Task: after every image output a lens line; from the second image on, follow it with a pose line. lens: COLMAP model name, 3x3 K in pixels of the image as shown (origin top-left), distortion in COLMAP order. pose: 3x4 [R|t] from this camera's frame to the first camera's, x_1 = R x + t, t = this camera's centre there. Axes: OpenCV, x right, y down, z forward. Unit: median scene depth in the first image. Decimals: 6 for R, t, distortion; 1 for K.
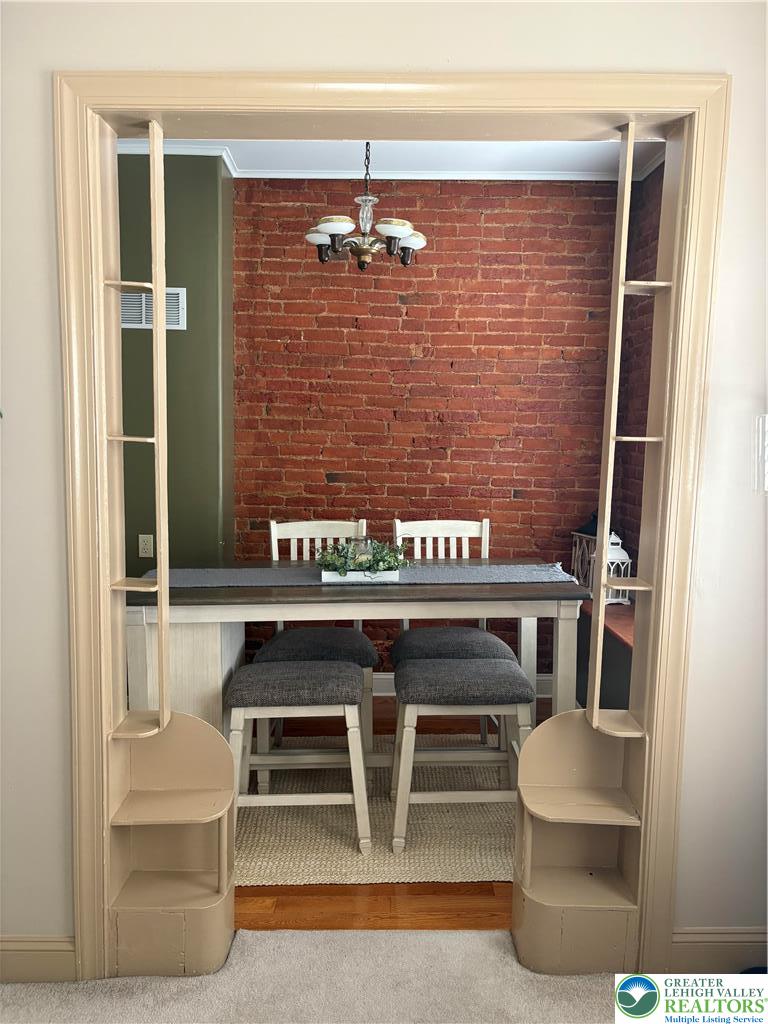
lens RADIAL K [[771.3, 0, 382.7], [0, 771.3, 514.3], [0, 0, 1]] dist [0.062885, -0.065362]
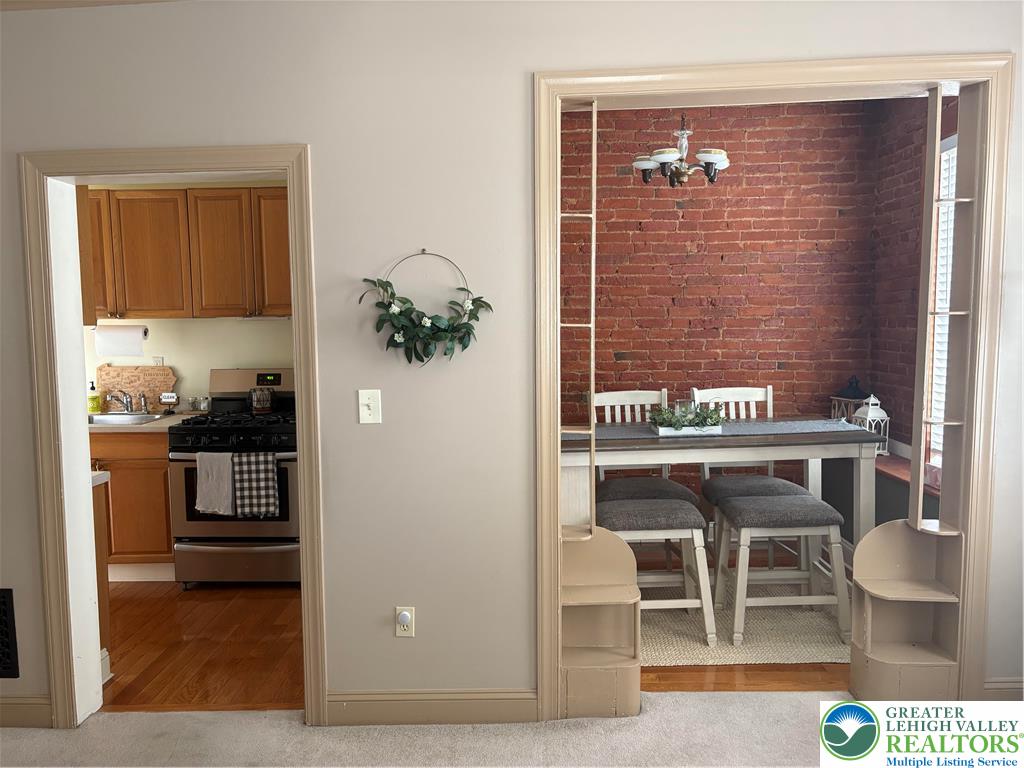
lens RADIAL K [[771.3, 0, 512.0], [0, 771.3, 384.0], [0, 0, 1]] dist [0.062885, -0.065362]
pose [[0.998993, -0.025648, -0.036803, -0.221199], [0.024815, 0.999429, -0.022914, 0.021476], [0.037369, 0.021978, 0.999060, -0.223519]]
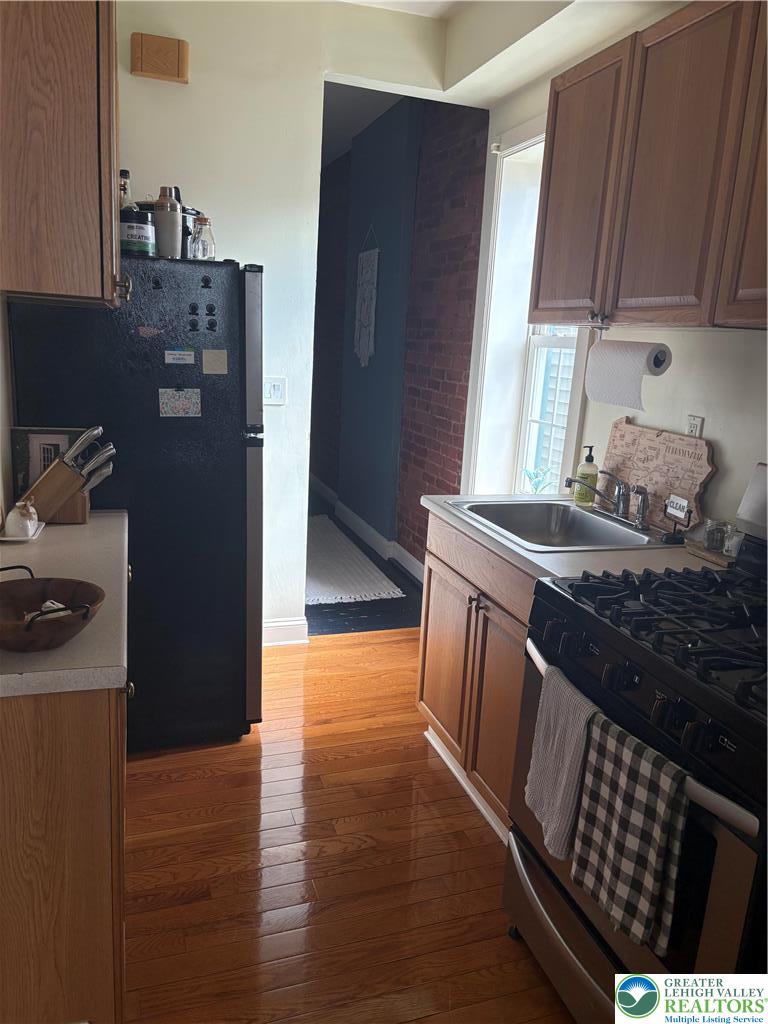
lens RADIAL K [[771.3, 0, 382.7], [0, 771.3, 514.3], [0, 0, 1]] dist [0.062885, -0.065362]
pose [[0.300367, 0.211496, -0.930080, -0.365268], [-0.156384, 0.972831, 0.170714, -0.064932], [0.940916, 0.094172, 0.325281, 0.697390]]
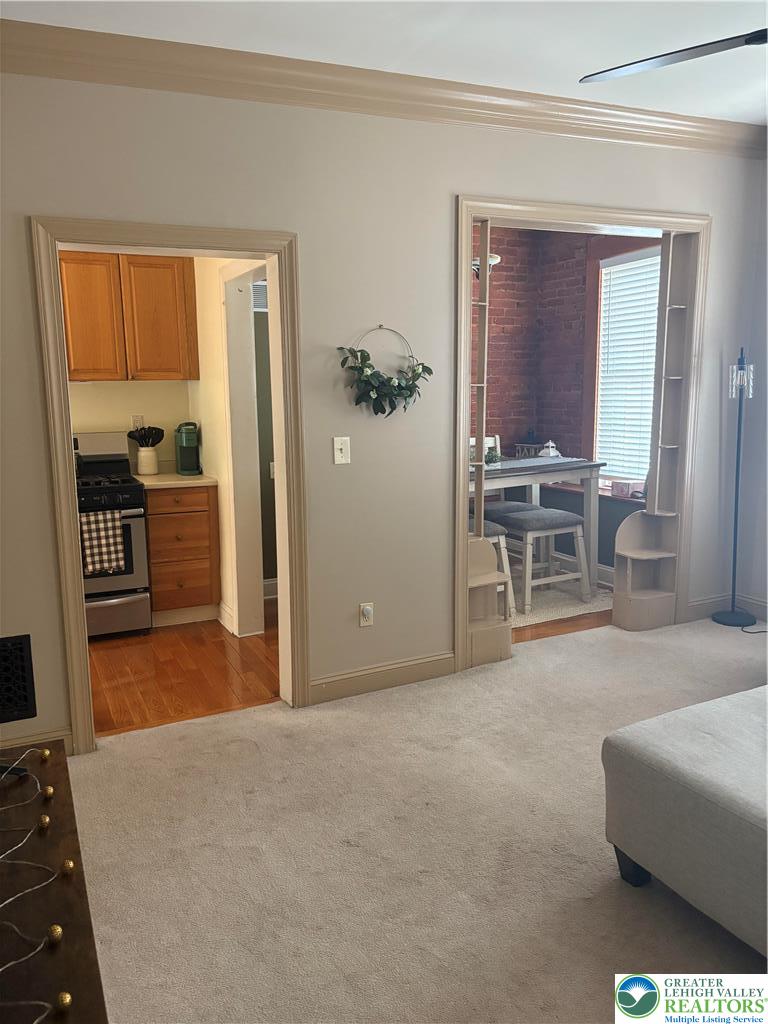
lens RADIAL K [[771.3, 0, 382.7], [0, 771.3, 514.3], [0, 0, 1]] dist [0.062885, -0.065362]
pose [[0.902908, -0.097014, 0.418742, -0.775556], [0.073277, 0.994677, 0.072443, 0.036796], [-0.423541, -0.034726, 0.905211, -0.367751]]
